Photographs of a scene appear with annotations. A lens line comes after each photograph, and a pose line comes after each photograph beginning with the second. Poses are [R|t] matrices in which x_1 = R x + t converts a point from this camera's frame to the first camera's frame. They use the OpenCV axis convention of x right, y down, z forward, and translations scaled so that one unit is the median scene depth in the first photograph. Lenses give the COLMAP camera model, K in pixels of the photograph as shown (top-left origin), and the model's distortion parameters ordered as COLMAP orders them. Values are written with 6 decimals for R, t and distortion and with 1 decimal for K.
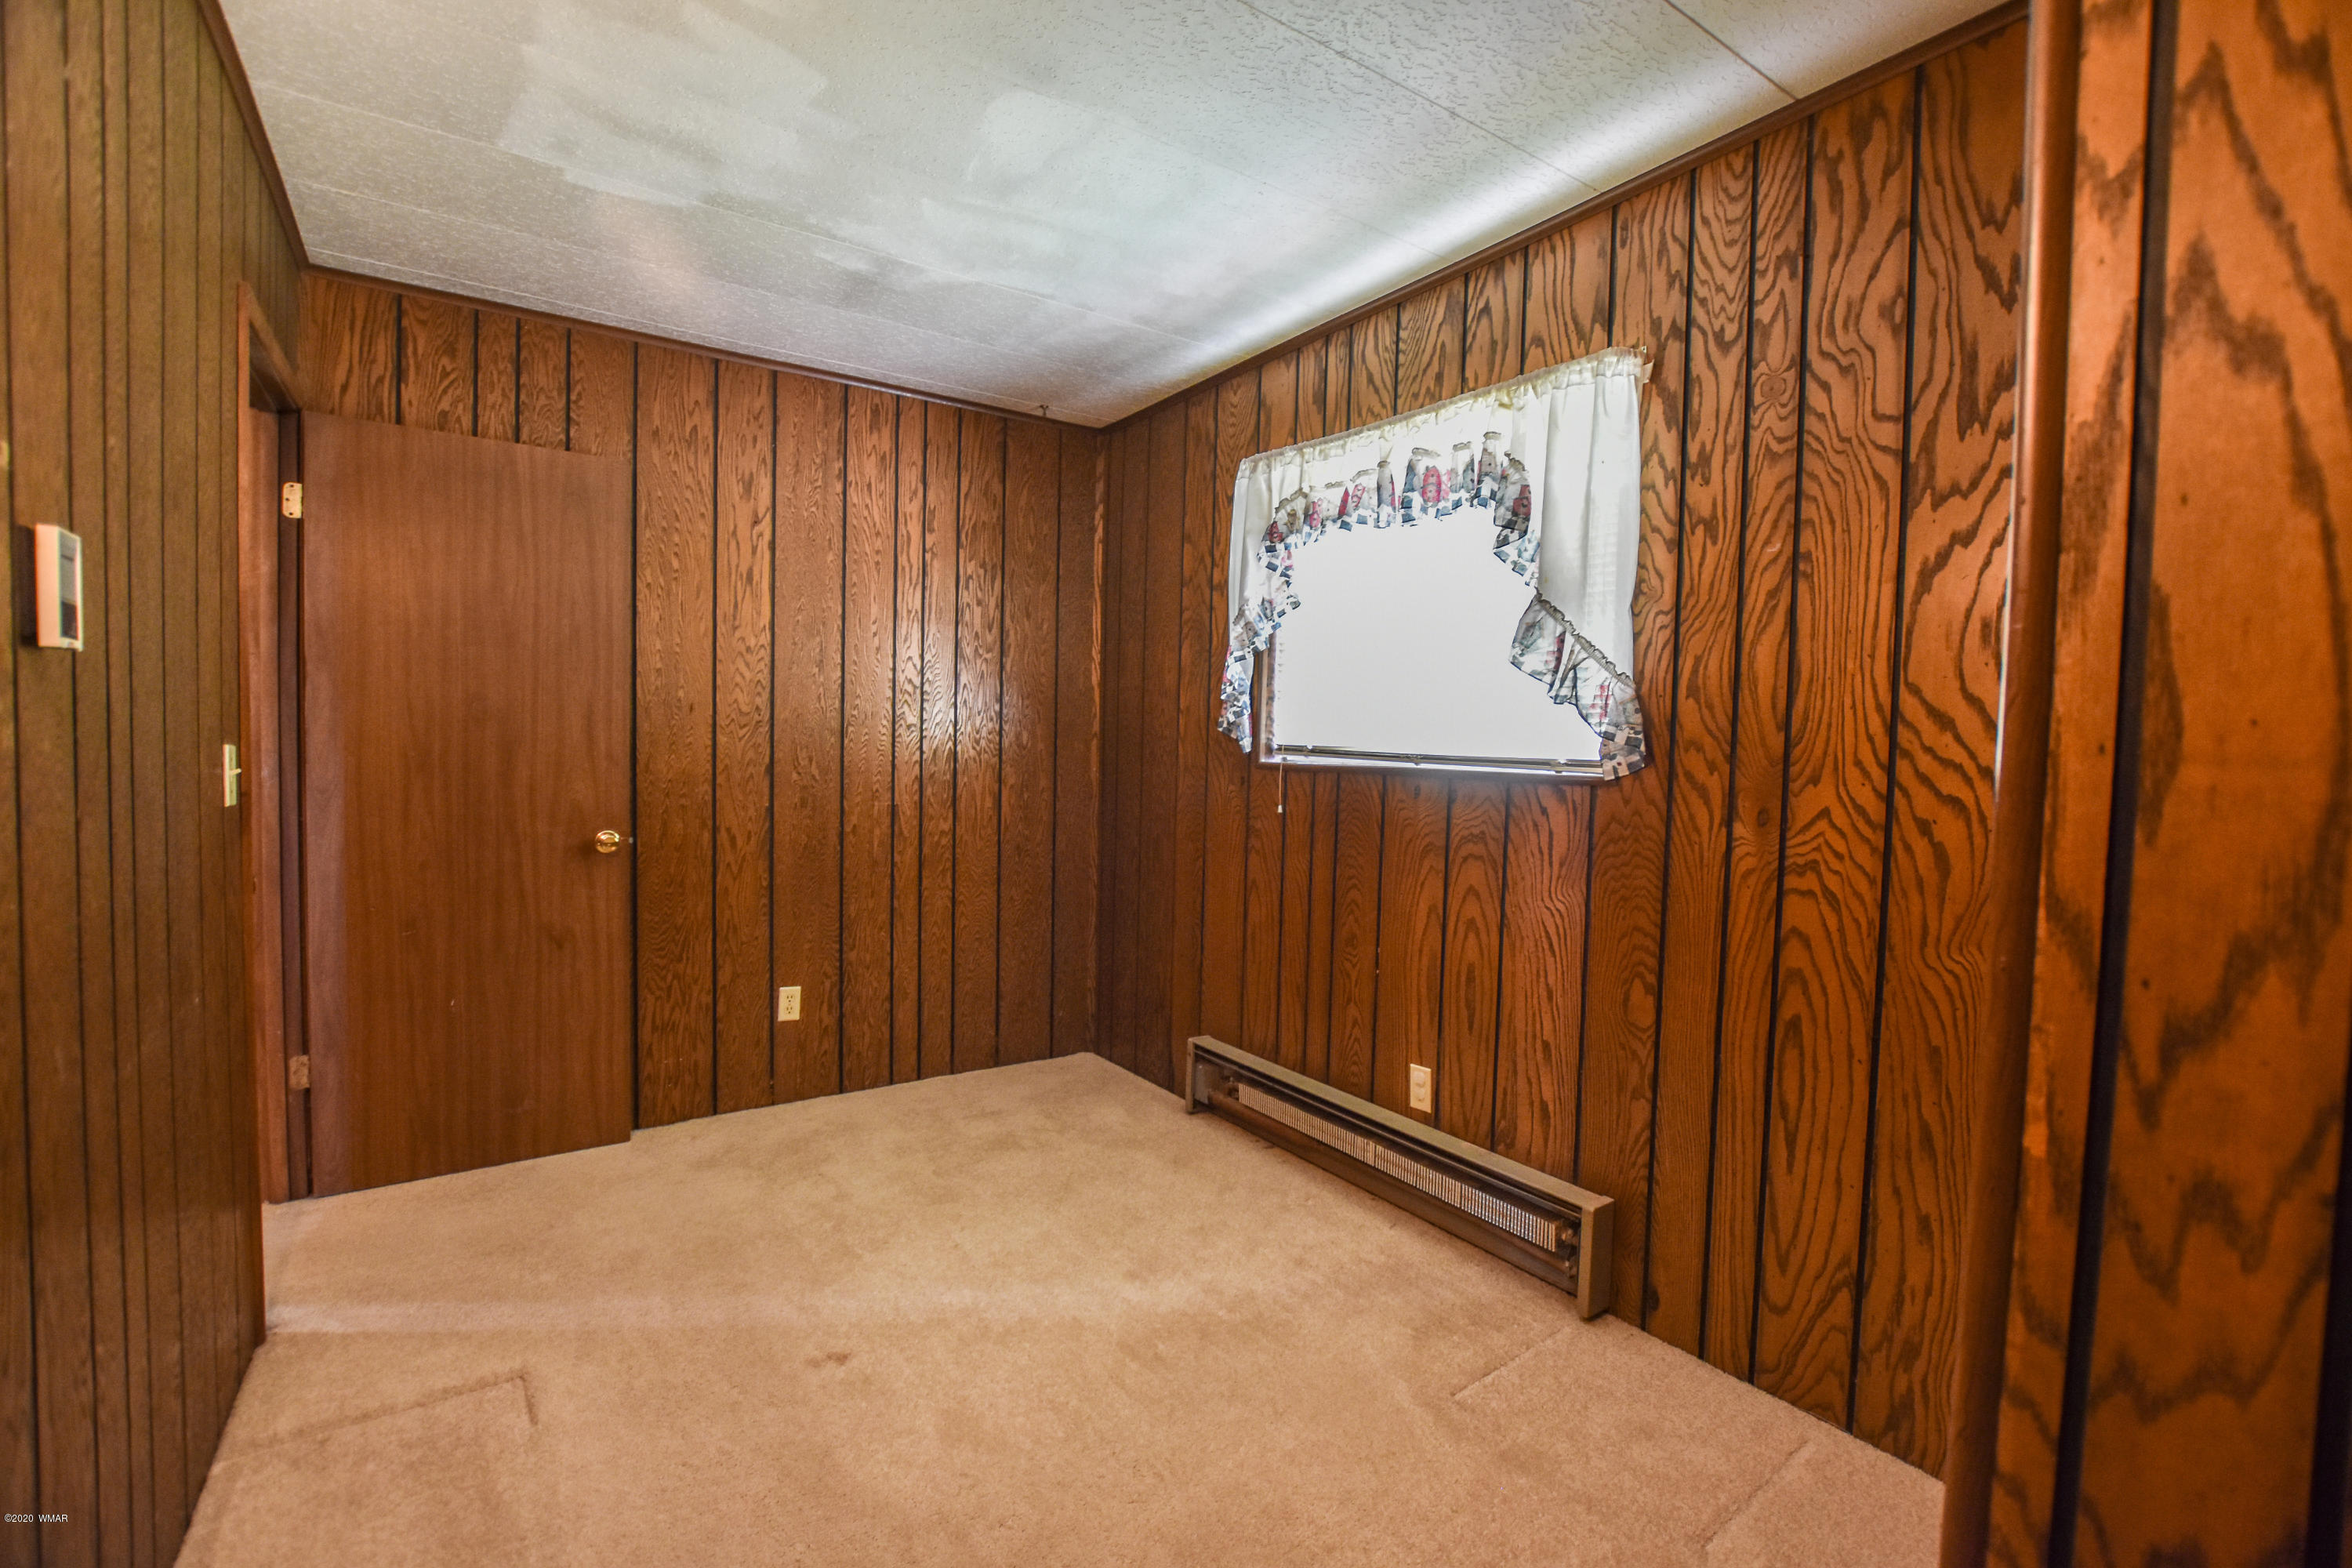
lens RADIAL K [[1047.9, 0, 1182.3], [0, 1047.9, 797.6], [0, 0, 1]] dist [-0.031144, 0.004087]
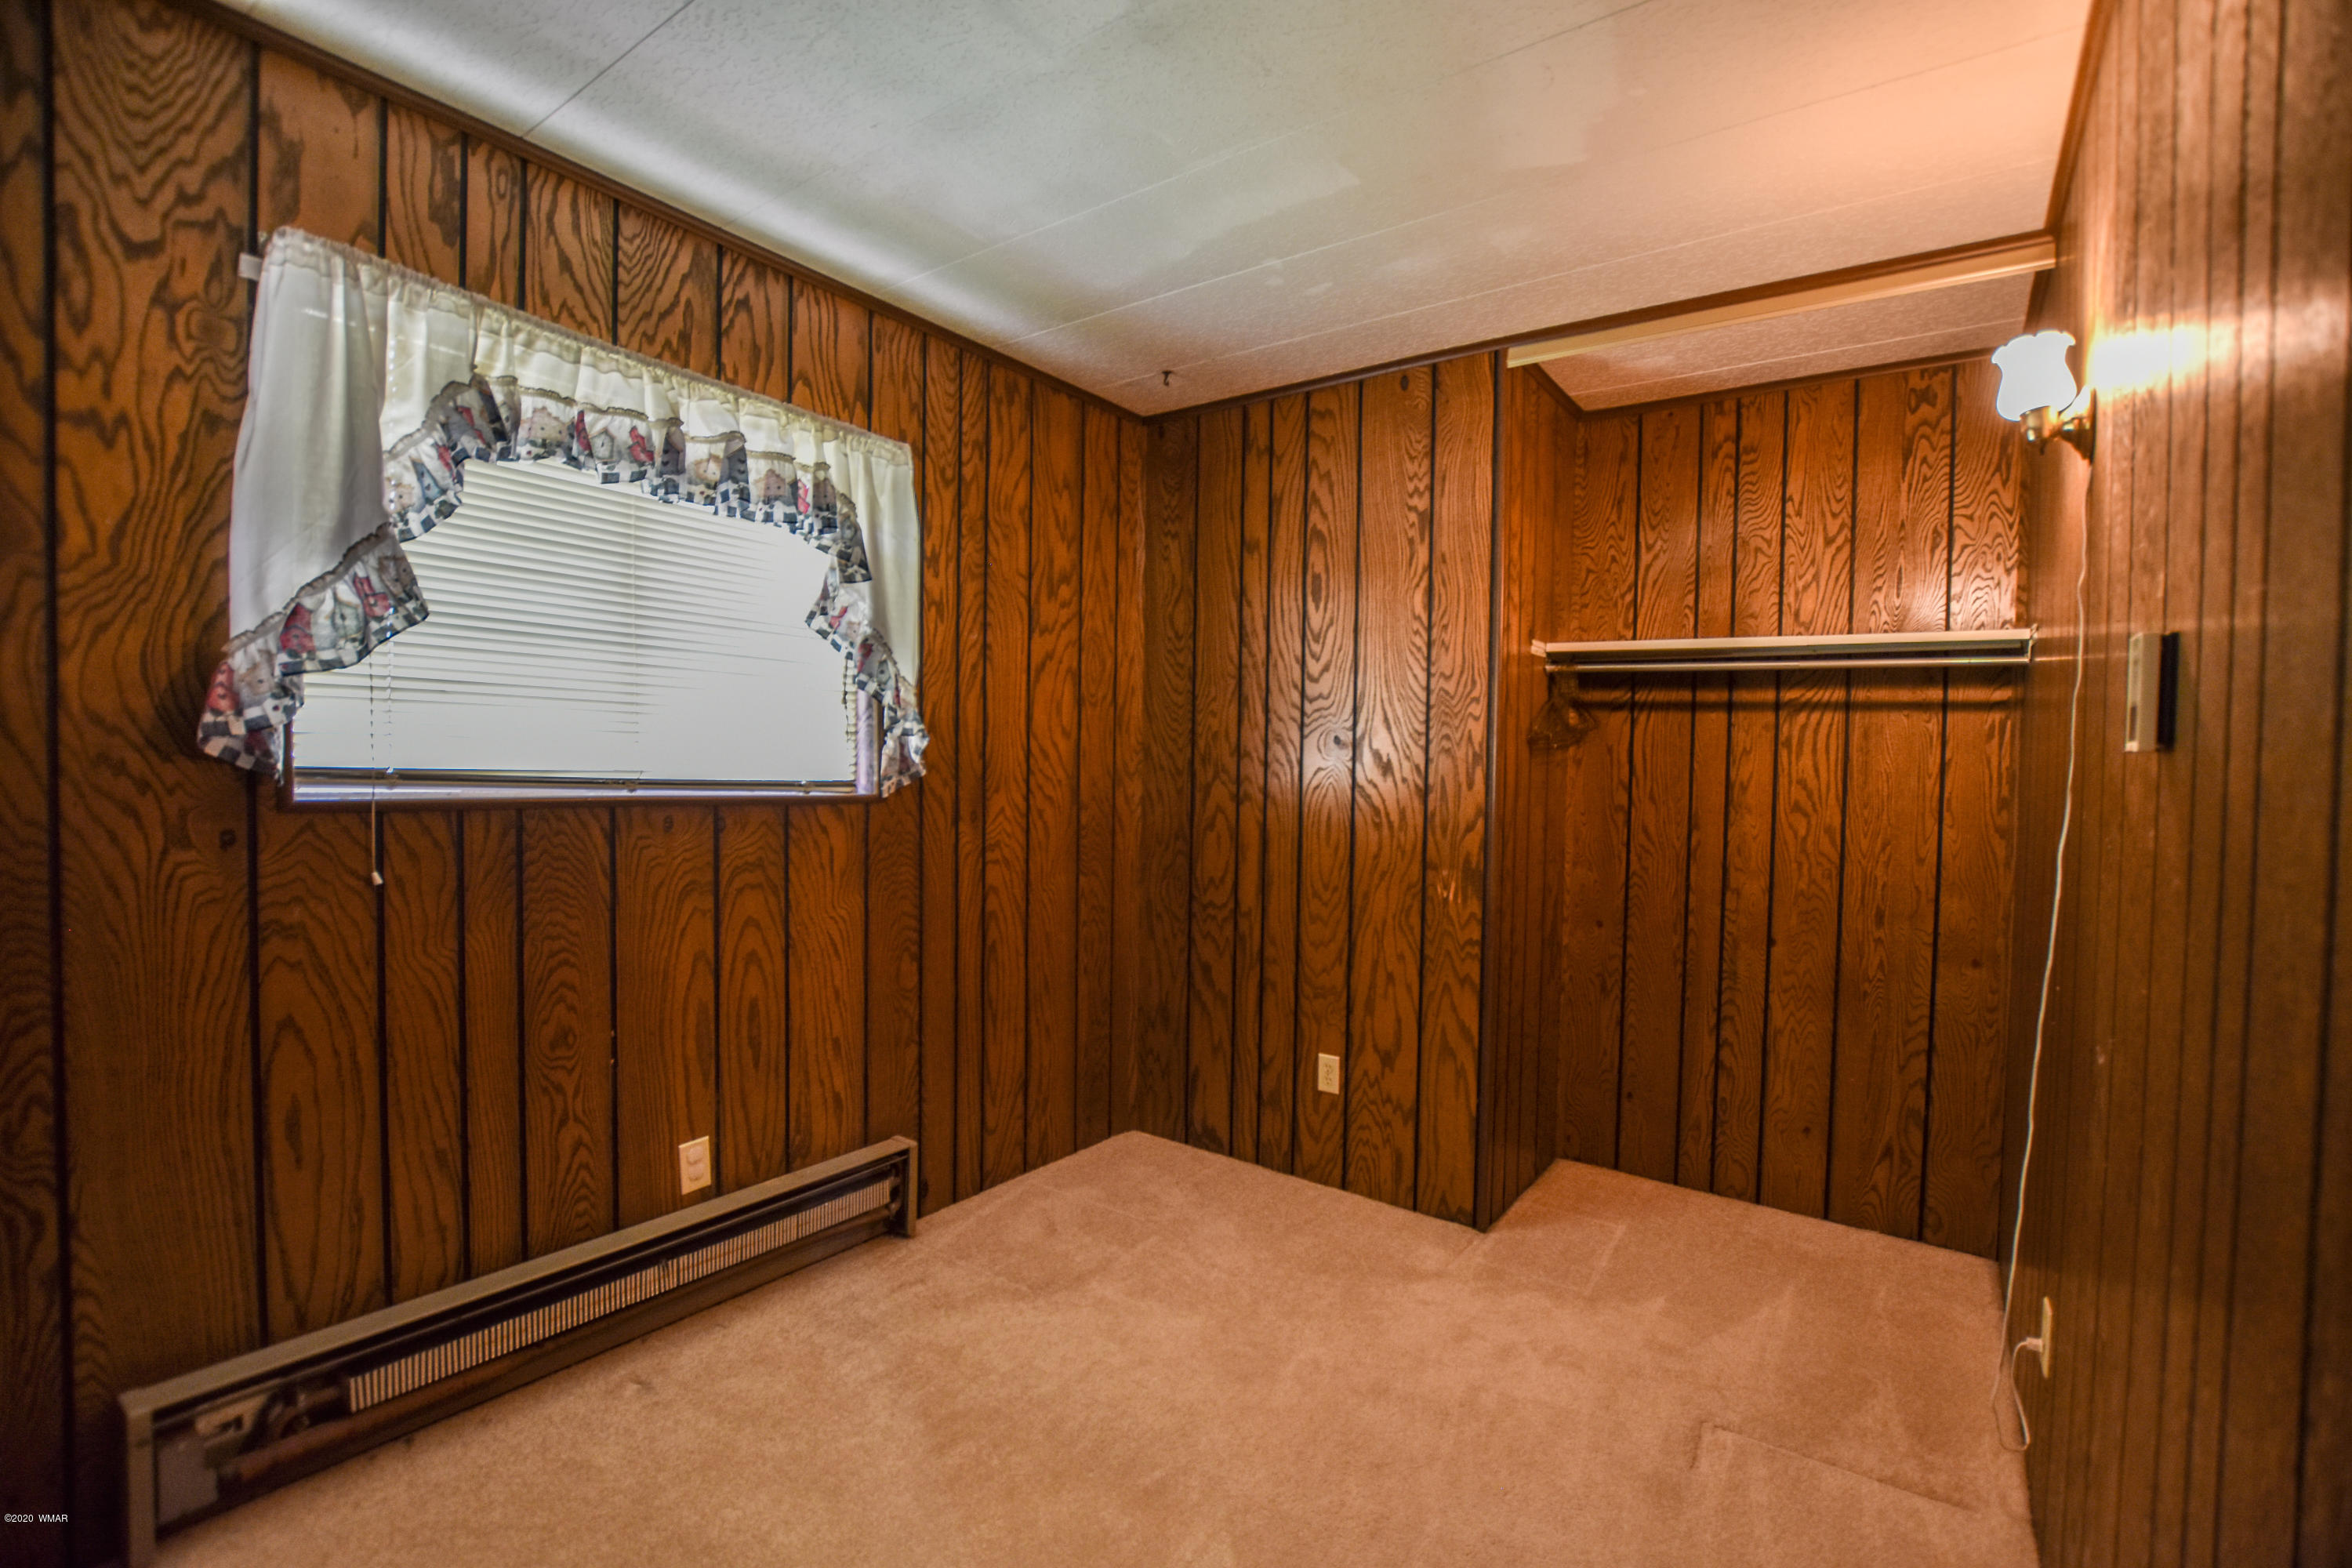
lens RADIAL K [[1047.9, 0, 1182.3], [0, 1047.9, 797.6], [0, 0, 1]] dist [-0.031144, 0.004087]
pose [[-0.345126, -0.056489, 0.936855, -0.771407], [0.016813, 0.997655, 0.066349, -0.083267], [-0.938406, 0.038650, -0.343367, 1.000267]]
